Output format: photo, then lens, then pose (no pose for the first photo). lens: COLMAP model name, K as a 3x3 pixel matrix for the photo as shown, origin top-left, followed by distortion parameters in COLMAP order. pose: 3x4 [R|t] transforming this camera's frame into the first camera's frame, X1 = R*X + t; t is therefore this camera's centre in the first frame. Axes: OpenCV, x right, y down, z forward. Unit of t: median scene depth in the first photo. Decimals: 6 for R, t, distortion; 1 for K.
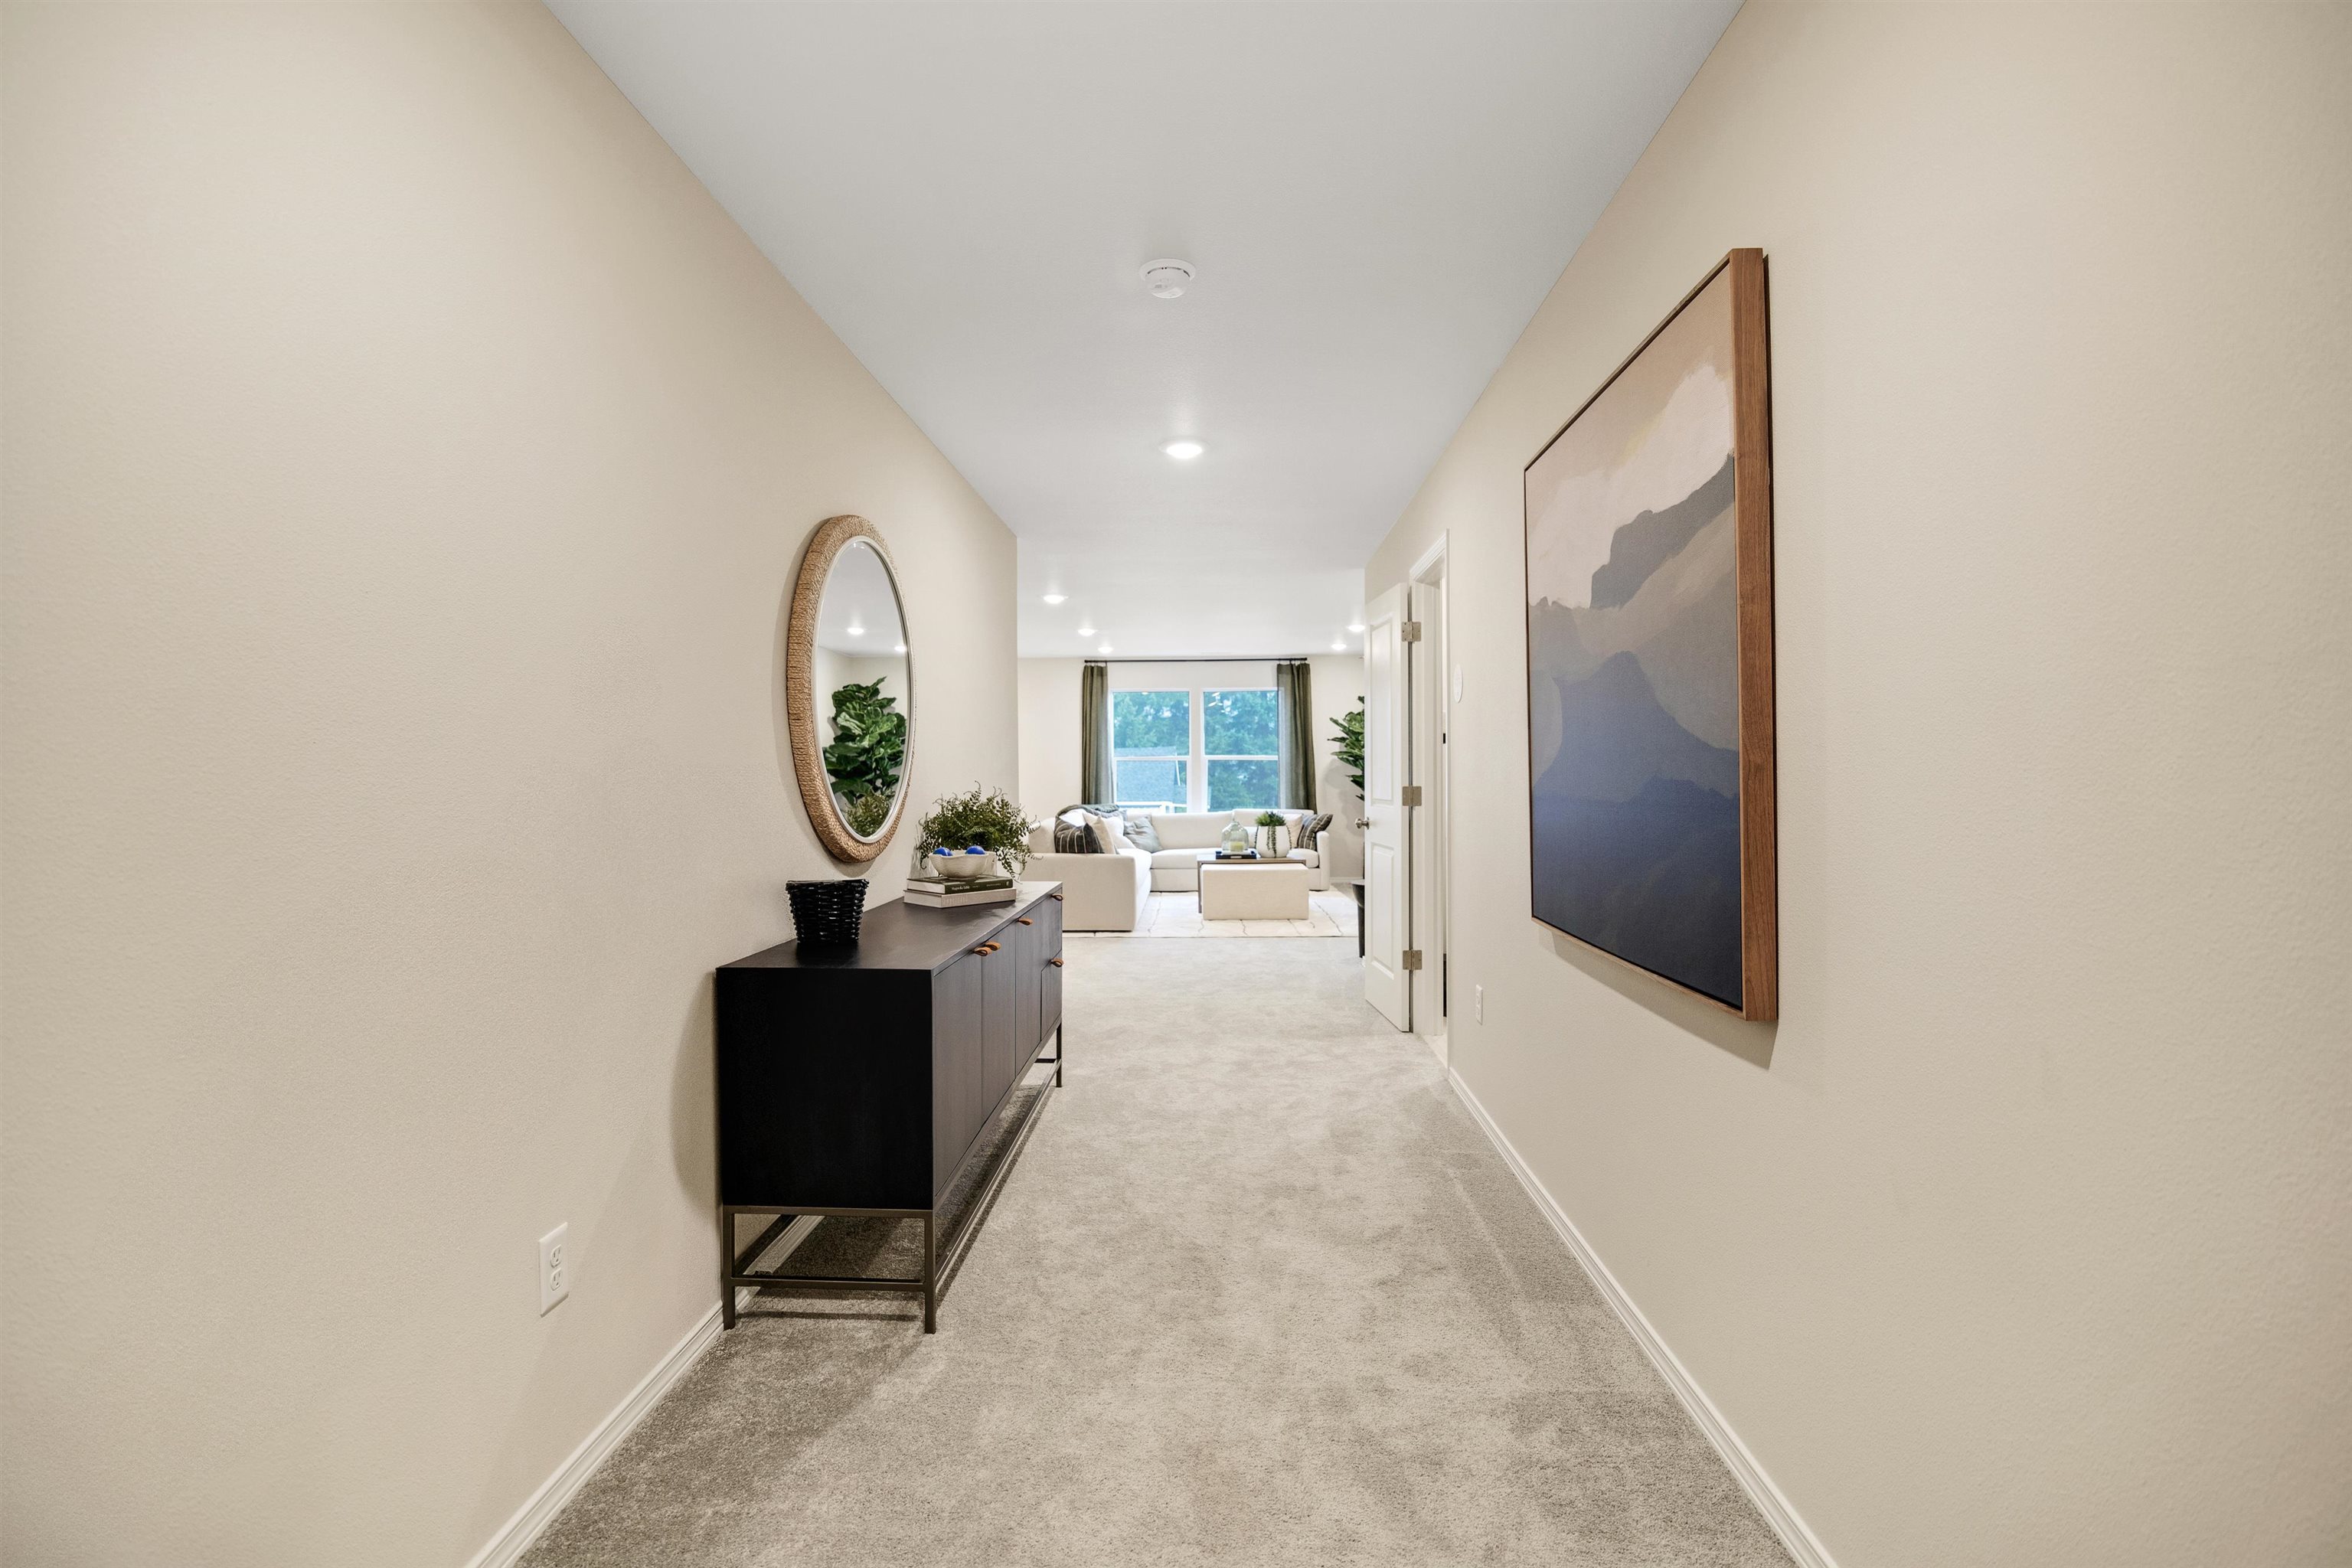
lens RADIAL K [[1083.1, 0, 1173.8], [0, 1083.1, 772.4], [0, 0, 1]] dist [-0.016523, 0.000084]
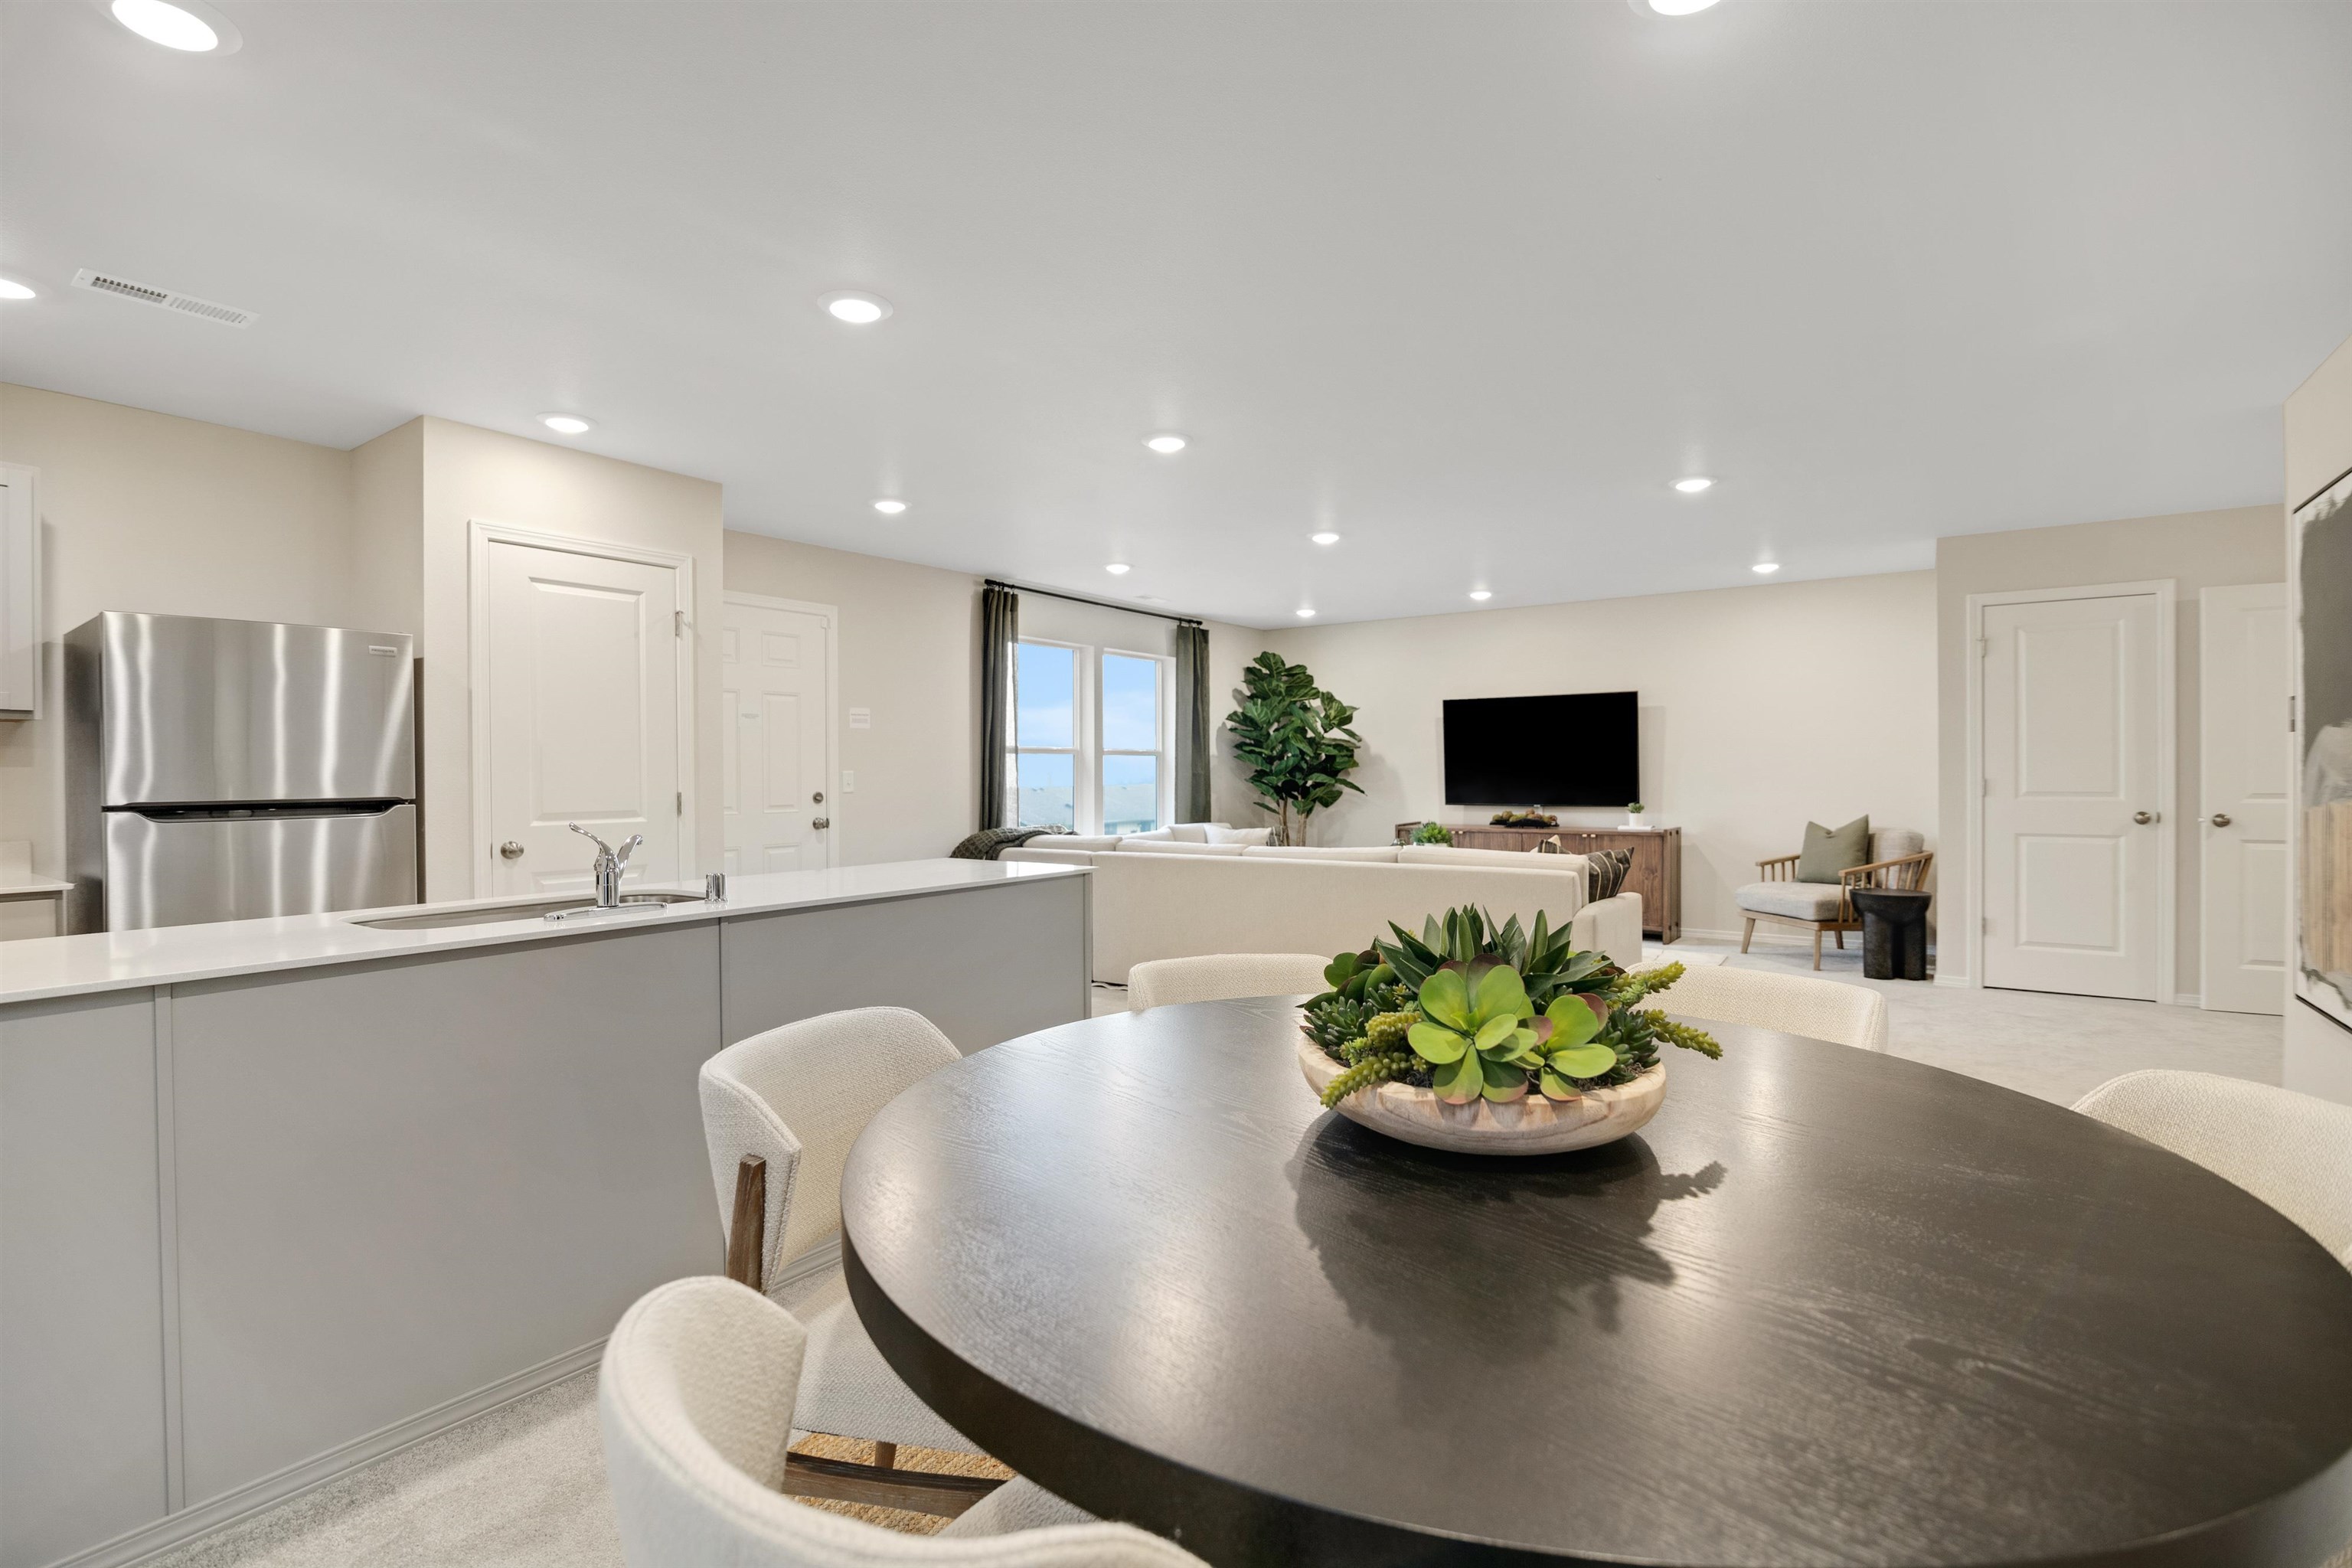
lens RADIAL K [[1083.1, 0, 1178.6], [0, 1083.1, 775.5], [0, 0, 1]] dist [-0.016523, 0.000084]
pose [[0.531670, -0.005700, 0.846932, -0.518329], [0.008866, 0.999960, 0.001164, 0.000549], [-0.846905, 0.006891, 0.531699, 0.611712]]
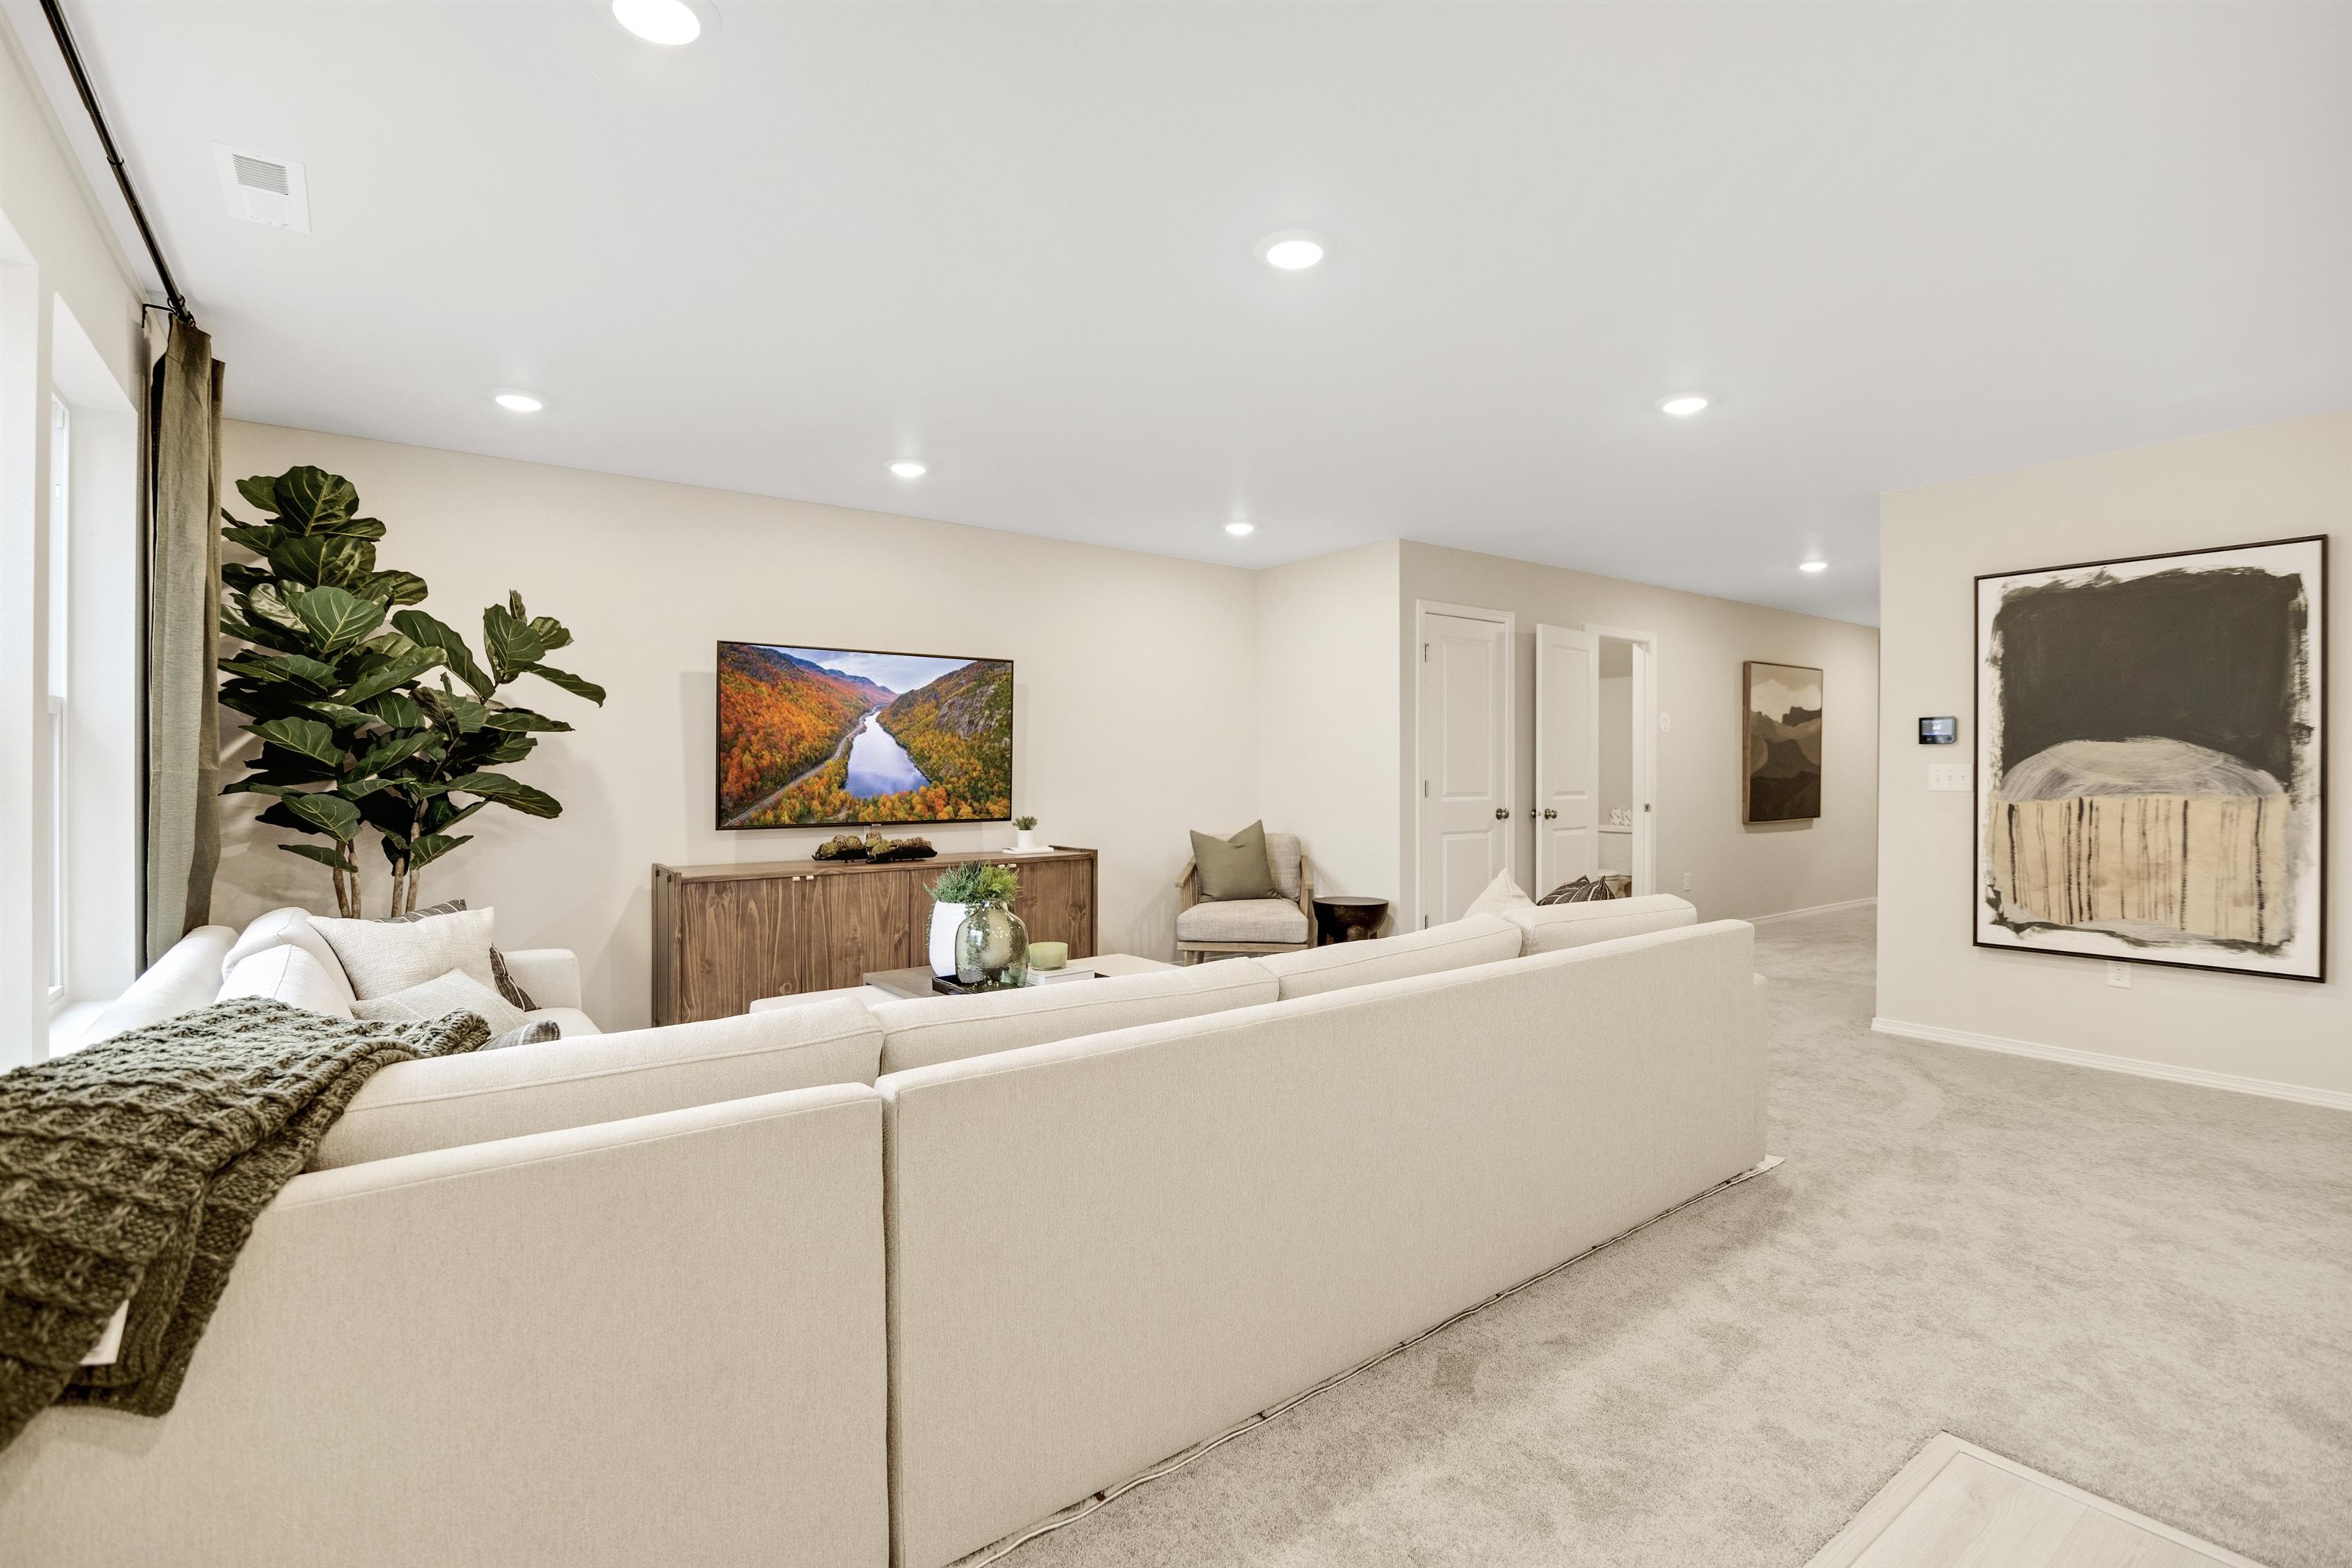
lens RADIAL K [[1083.1, 0, 1190.5], [0, 1083.1, 778.6], [0, 0, 1]] dist [-0.016523, 0.000084]
pose [[-0.639043, -0.005294, 0.769153, -0.227323], [0.002573, 0.999956, 0.009021, 0.000016], [-0.769167, 0.007744, -0.639001, 0.970385]]
